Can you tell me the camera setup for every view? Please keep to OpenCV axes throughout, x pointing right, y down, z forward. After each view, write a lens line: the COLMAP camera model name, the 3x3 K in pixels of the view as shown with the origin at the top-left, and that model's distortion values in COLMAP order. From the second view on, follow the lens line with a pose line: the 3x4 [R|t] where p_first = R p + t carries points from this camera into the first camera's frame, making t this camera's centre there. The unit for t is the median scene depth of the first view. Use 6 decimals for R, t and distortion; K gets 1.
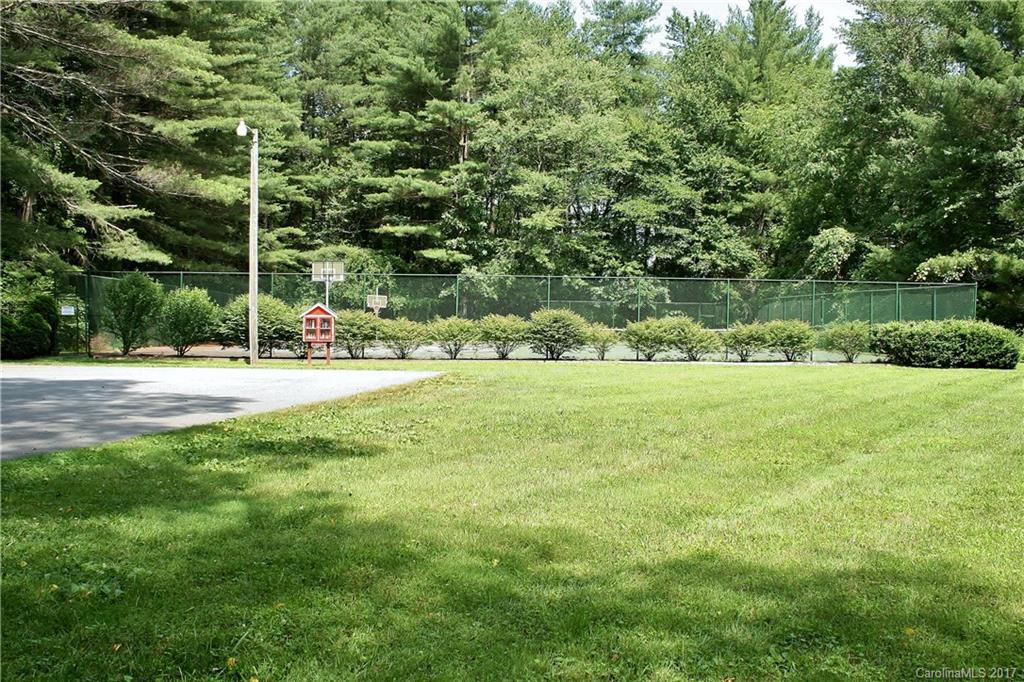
lens RADIAL K [[995.4, 0, 512.3], [0, 995.4, 341.0], [0, 0, 1]] dist [-0.020064, 0.000000]
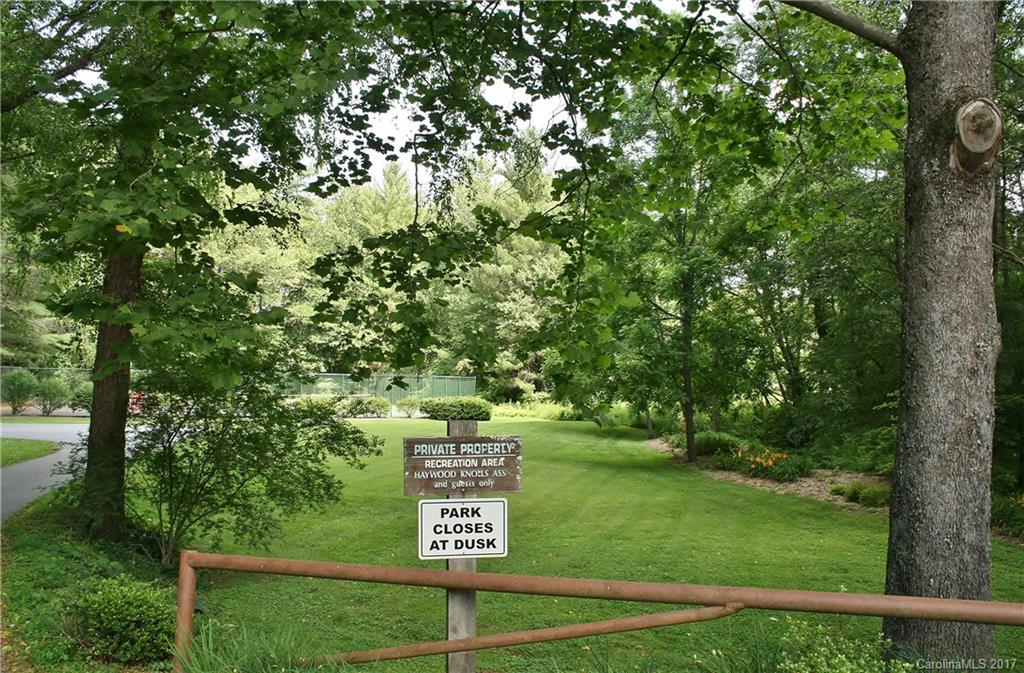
lens RADIAL K [[866.4, 0, 510.2], [0, 866.4, 344.2], [0, 0, 1]] dist [-0.066560, -0.000295]
pose [[0.935251, 0.020406, 0.353398, -0.042978], [-0.003667, 0.998842, -0.047970, -0.021069], [-0.353967, 0.043568, 0.934242, -0.339105]]
